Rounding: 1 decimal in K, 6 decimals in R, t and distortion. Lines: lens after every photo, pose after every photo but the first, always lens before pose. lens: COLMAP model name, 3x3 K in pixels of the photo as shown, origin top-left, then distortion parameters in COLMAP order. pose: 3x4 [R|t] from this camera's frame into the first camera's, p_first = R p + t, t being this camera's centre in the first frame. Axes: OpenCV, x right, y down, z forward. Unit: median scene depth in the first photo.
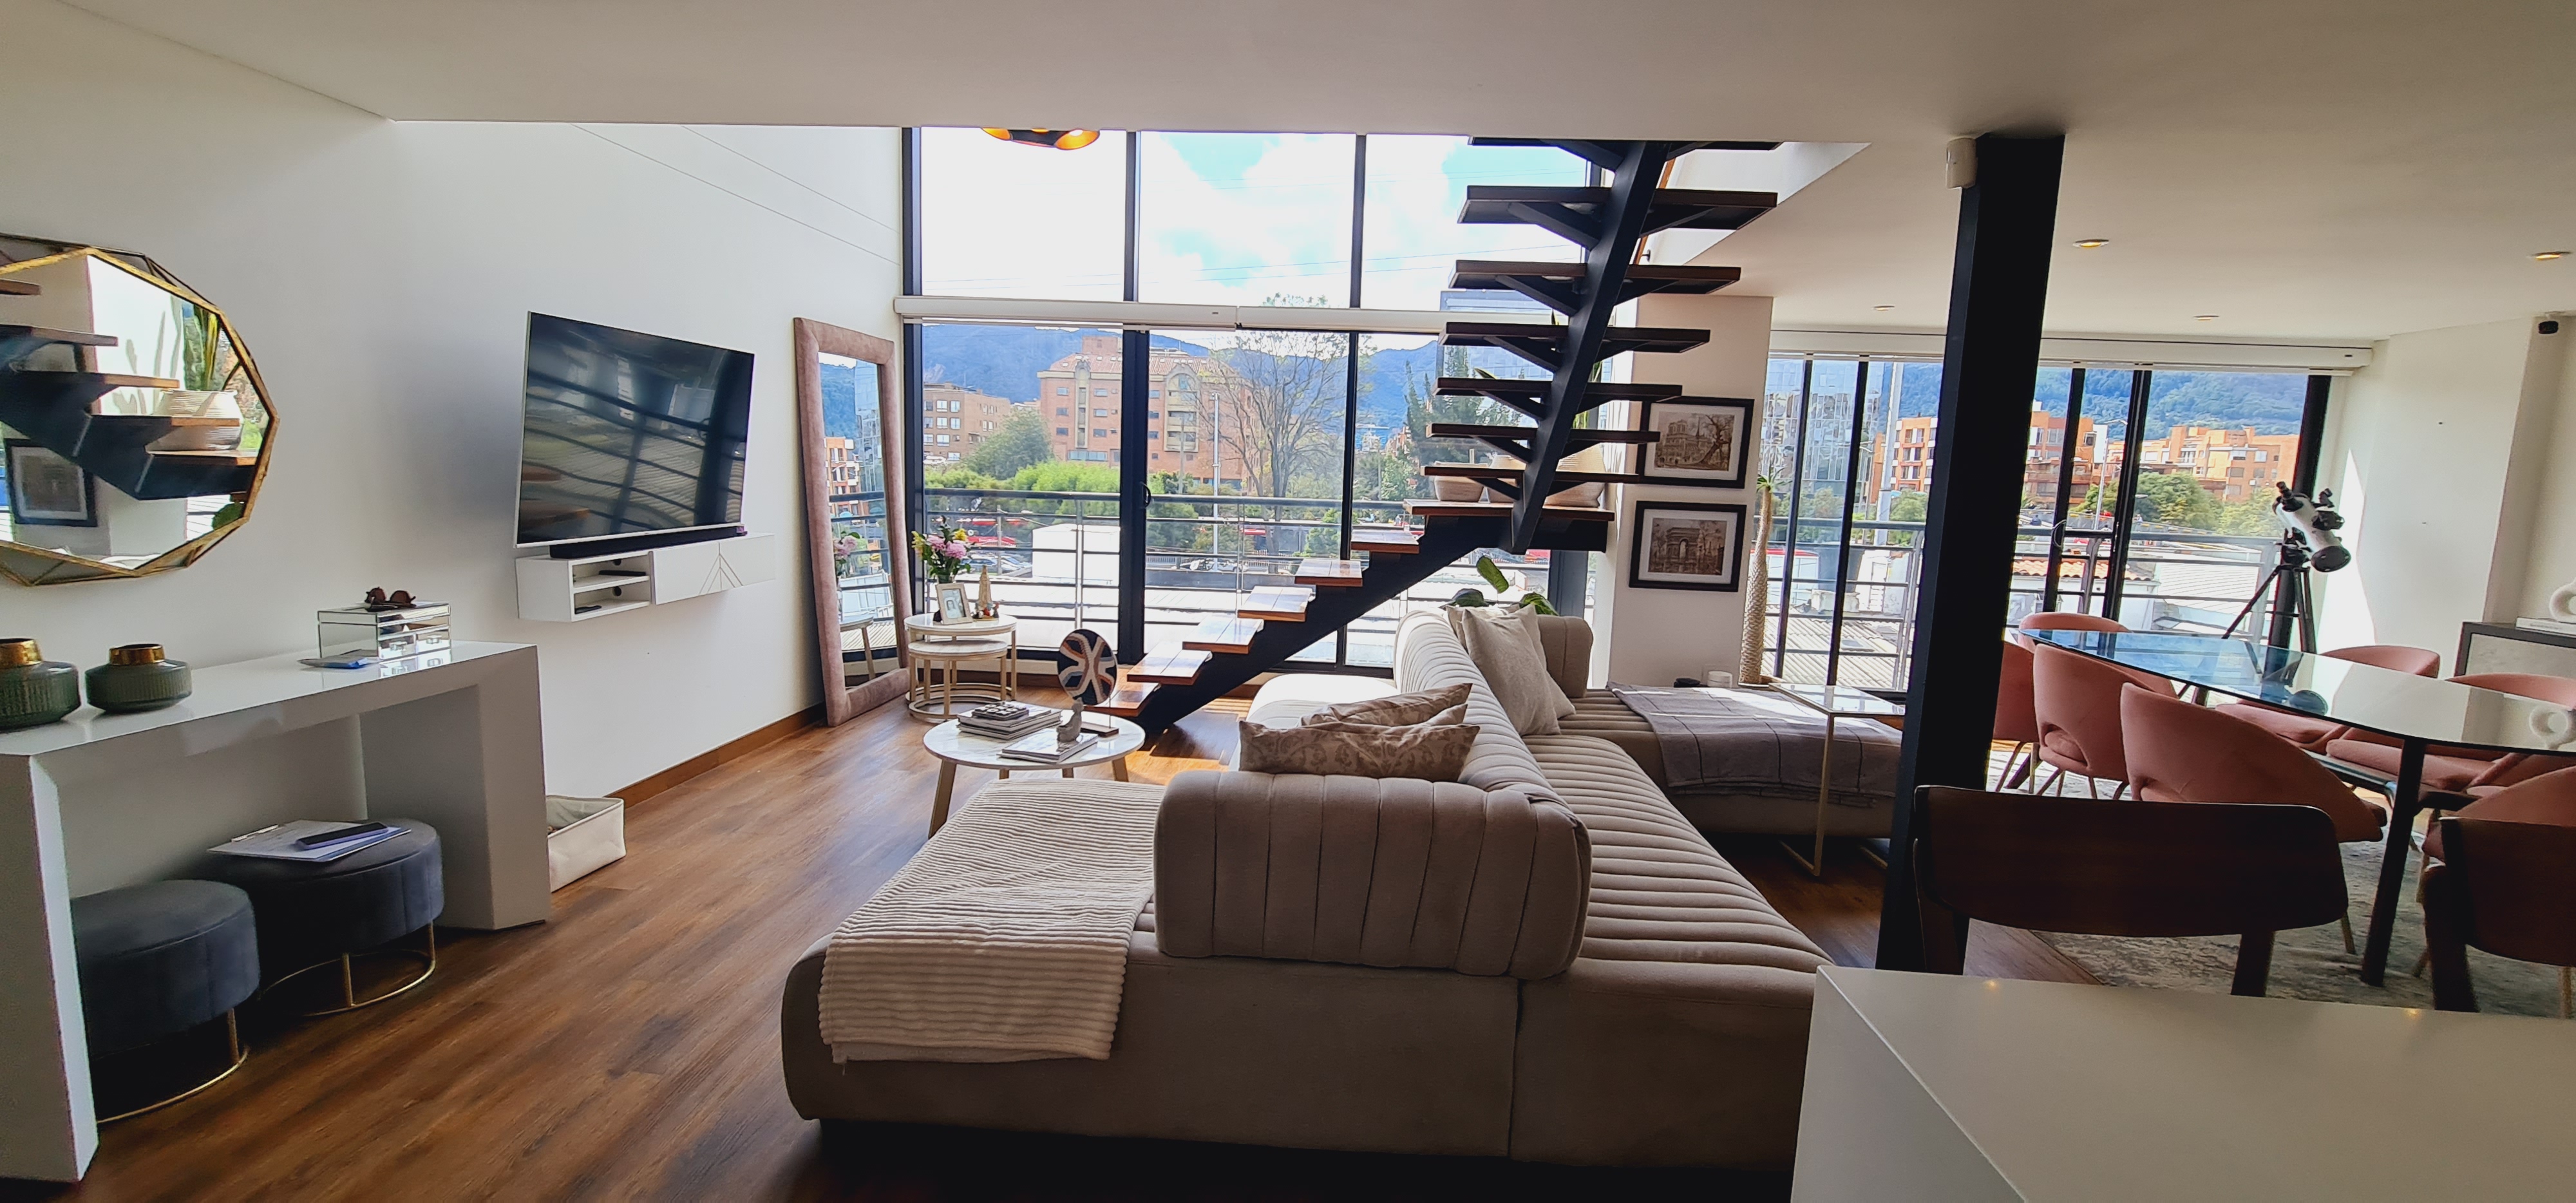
lens RADIAL K [[1065.1, 0, 1294.5], [0, 1065.1, 597.4], [0, 0, 1]] dist [-0.006204, 0.003959]
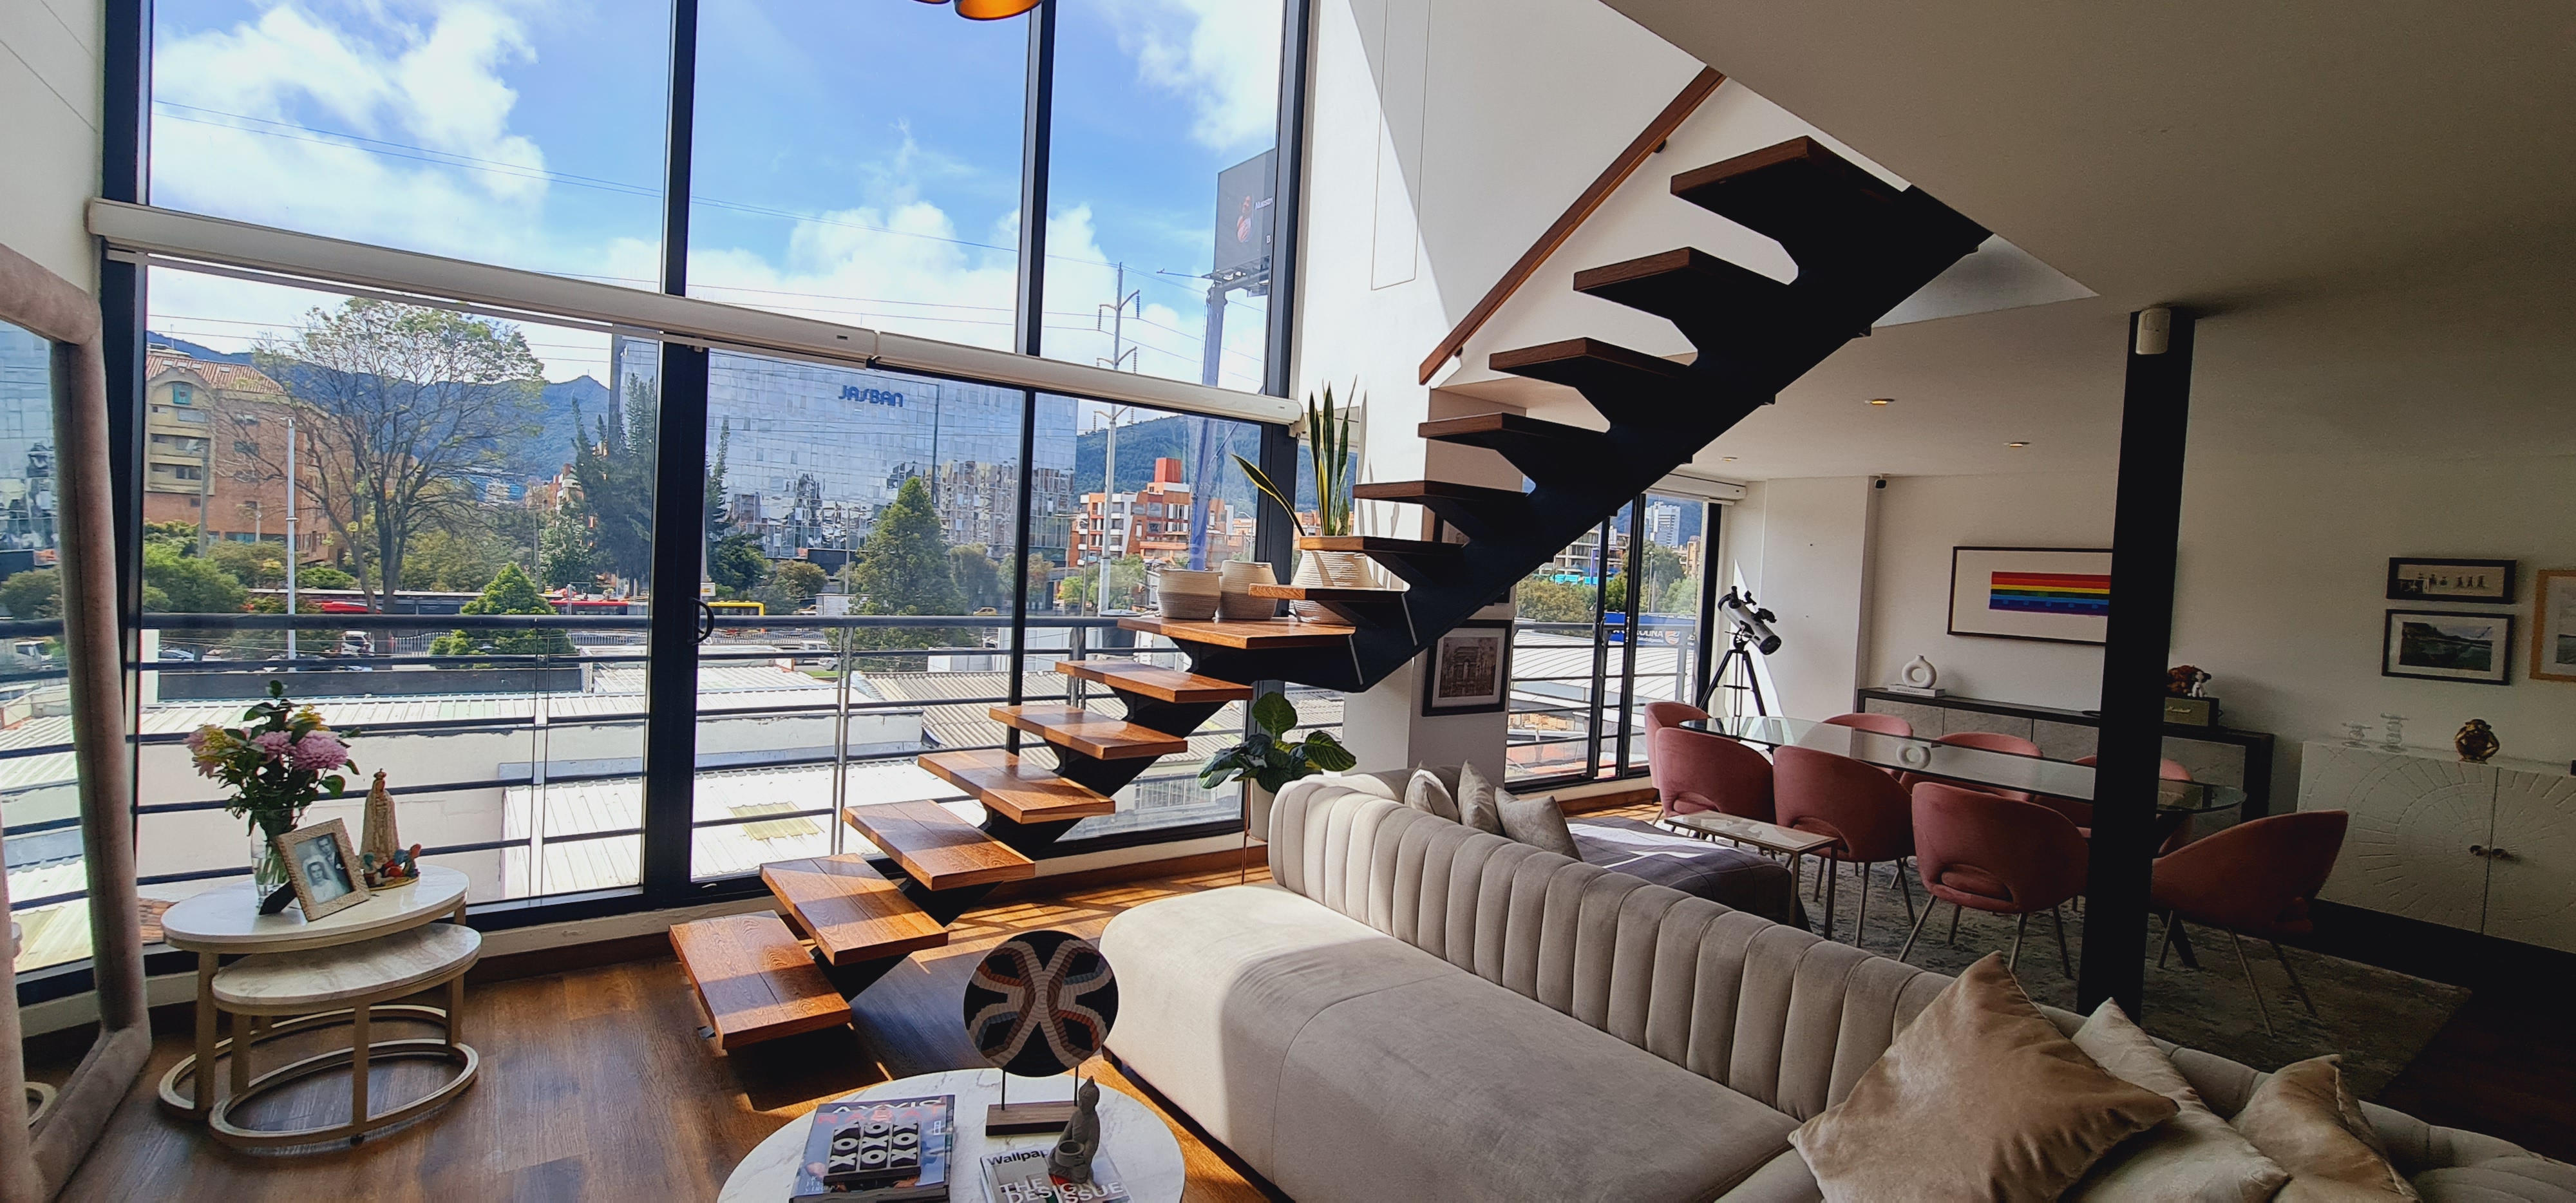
lens RADIAL K [[1058.3, 0, 1295.2], [0, 1058.3, 594.5], [0, 0, 1]] dist [-0.001721, 0.000531]
pose [[0.749393, -0.016975, 0.661908, -0.434998], [0.056881, 0.997626, -0.038815, -0.104567], [-0.659677, 0.066738, 0.748580, 0.515032]]
